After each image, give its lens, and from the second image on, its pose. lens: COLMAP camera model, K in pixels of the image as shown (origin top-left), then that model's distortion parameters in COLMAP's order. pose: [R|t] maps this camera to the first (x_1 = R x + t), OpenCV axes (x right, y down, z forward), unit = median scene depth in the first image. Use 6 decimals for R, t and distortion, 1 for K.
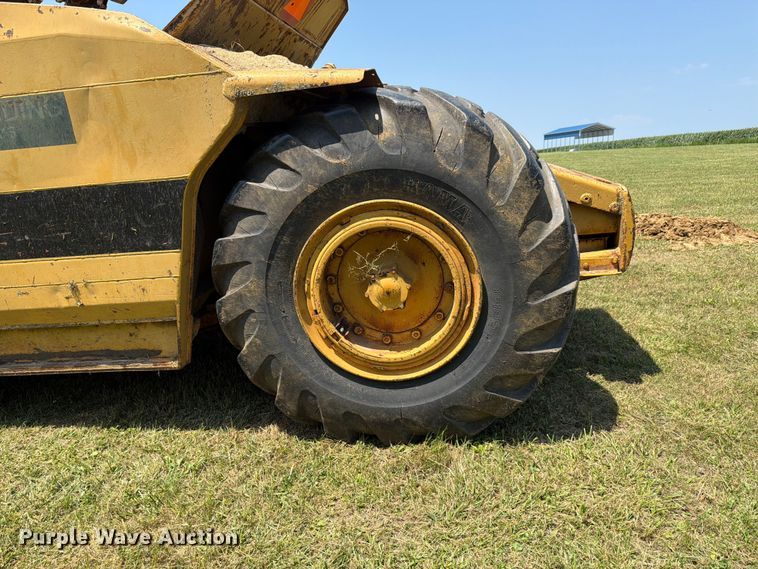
lens RADIAL K [[524.5, 0, 378.1], [0, 524.5, 287.5], [0, 0, 1]] dist [0.096294, -0.109045]
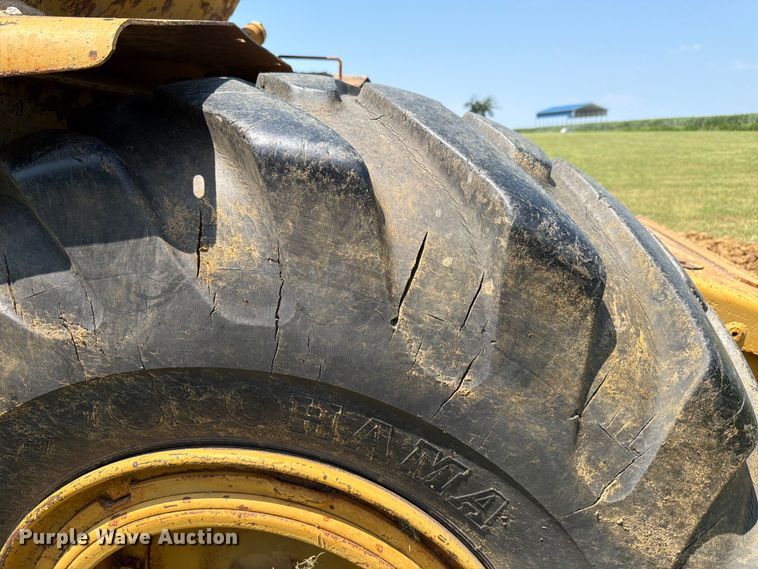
lens RADIAL K [[540.6, 0, 379.0], [0, 540.6, 284.5], [0, 0, 1]] dist [0.010068, -0.005583]
pose [[0.999145, 0.023029, 0.034328, 0.087243], [-0.024366, 0.998941, 0.039029, -0.285301], [-0.033393, -0.039833, 0.998648, 0.706237]]
